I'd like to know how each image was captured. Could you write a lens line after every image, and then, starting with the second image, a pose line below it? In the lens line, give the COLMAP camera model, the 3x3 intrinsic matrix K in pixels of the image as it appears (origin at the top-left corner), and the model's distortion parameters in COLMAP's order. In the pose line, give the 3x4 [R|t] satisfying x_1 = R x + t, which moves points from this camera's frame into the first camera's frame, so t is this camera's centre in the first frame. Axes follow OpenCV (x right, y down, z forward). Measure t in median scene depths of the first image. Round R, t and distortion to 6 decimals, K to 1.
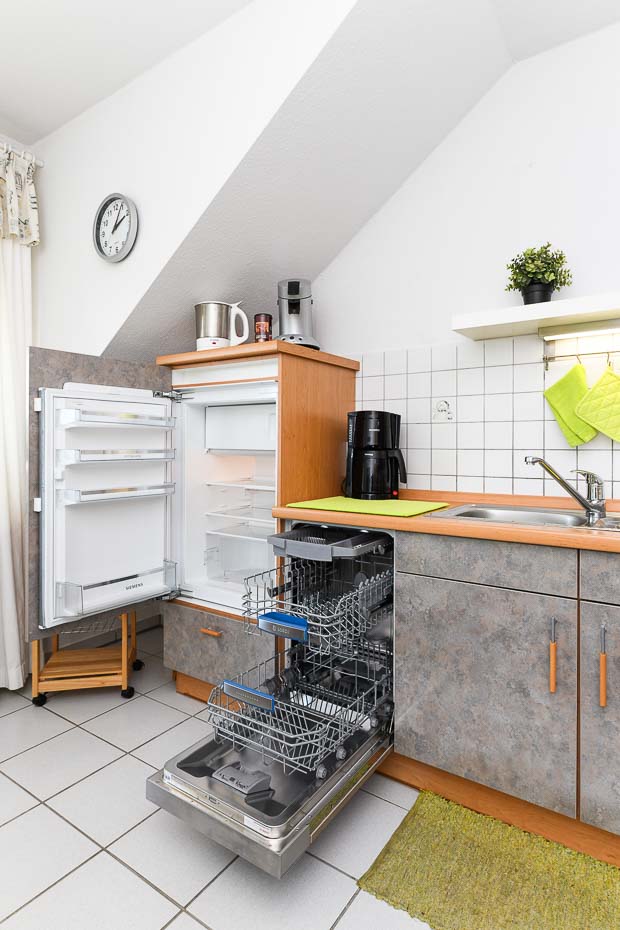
lens RADIAL K [[533.2, 0, 293.1], [0, 533.2, 447.6], [0, 0, 1]] dist [-0.001060, -0.001177]
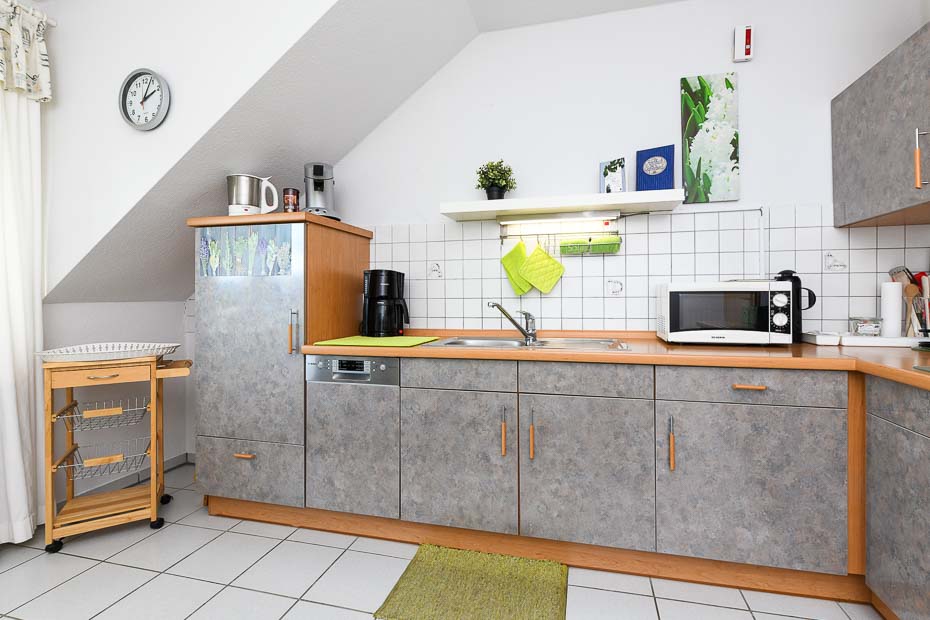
lens RADIAL K [[438.8, 0, 488.7], [0, 438.8, 297.1], [0, 0, 1]] dist [-0.000385, -0.002048]
pose [[0.928283, -0.004615, 0.371847, -0.013333], [0.008146, 0.999935, -0.007925, 0.009768], [-0.371786, 0.010386, 0.928260, -0.110035]]
